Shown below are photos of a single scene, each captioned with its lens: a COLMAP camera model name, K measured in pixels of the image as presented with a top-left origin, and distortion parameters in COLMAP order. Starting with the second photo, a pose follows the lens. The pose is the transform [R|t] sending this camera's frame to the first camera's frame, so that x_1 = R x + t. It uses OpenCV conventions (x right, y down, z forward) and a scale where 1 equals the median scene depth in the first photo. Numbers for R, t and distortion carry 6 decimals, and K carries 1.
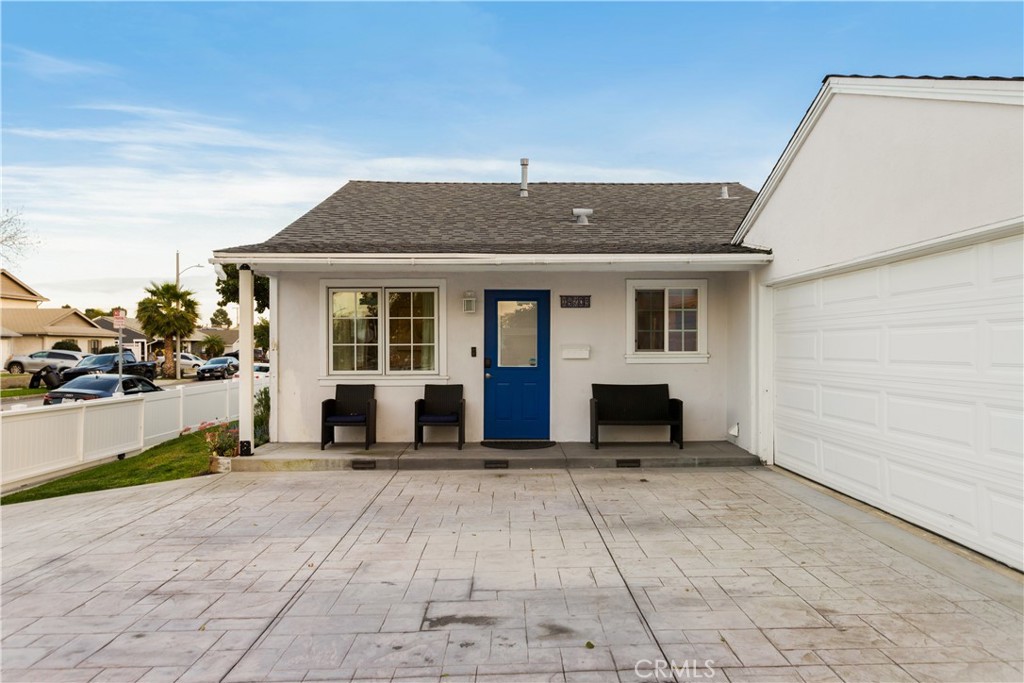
lens RADIAL K [[684.8, 0, 515.7], [0, 684.8, 339.4], [0, 0, 1]] dist [-0.001333, -0.004864]
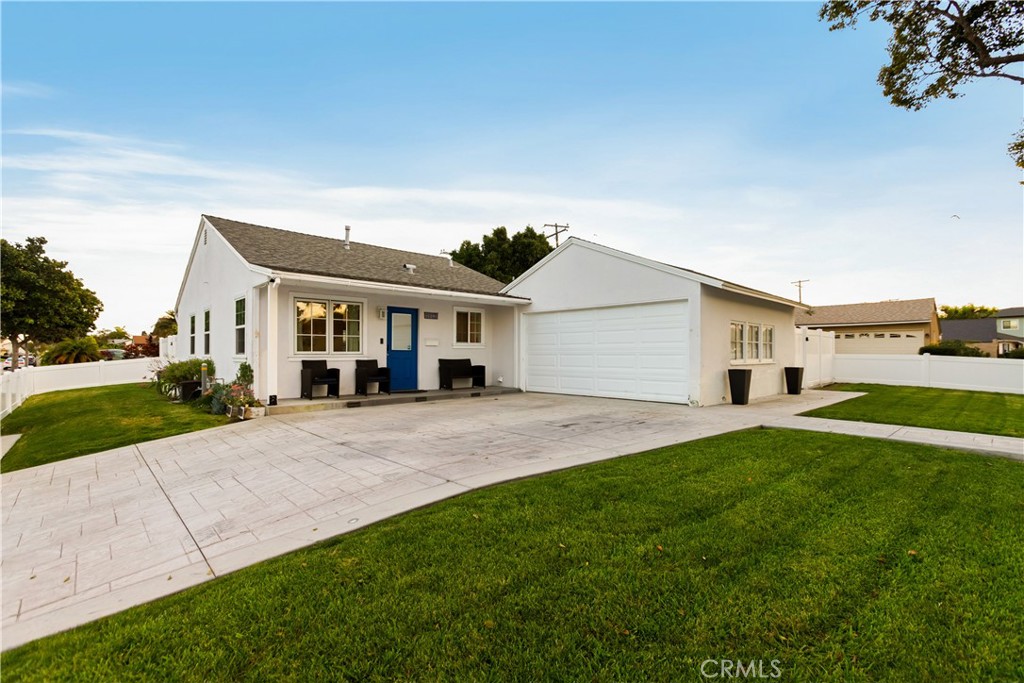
lens RADIAL K [[453.4, 0, 513.3], [0, 453.4, 348.0], [0, 0, 1]] dist [-0.016981, 0.000455]
pose [[0.738599, 0.008069, 0.674097, -0.593004], [-0.008891, 0.999958, -0.002228, 0.035160], [-0.674086, -0.004347, 0.738640, -0.084364]]
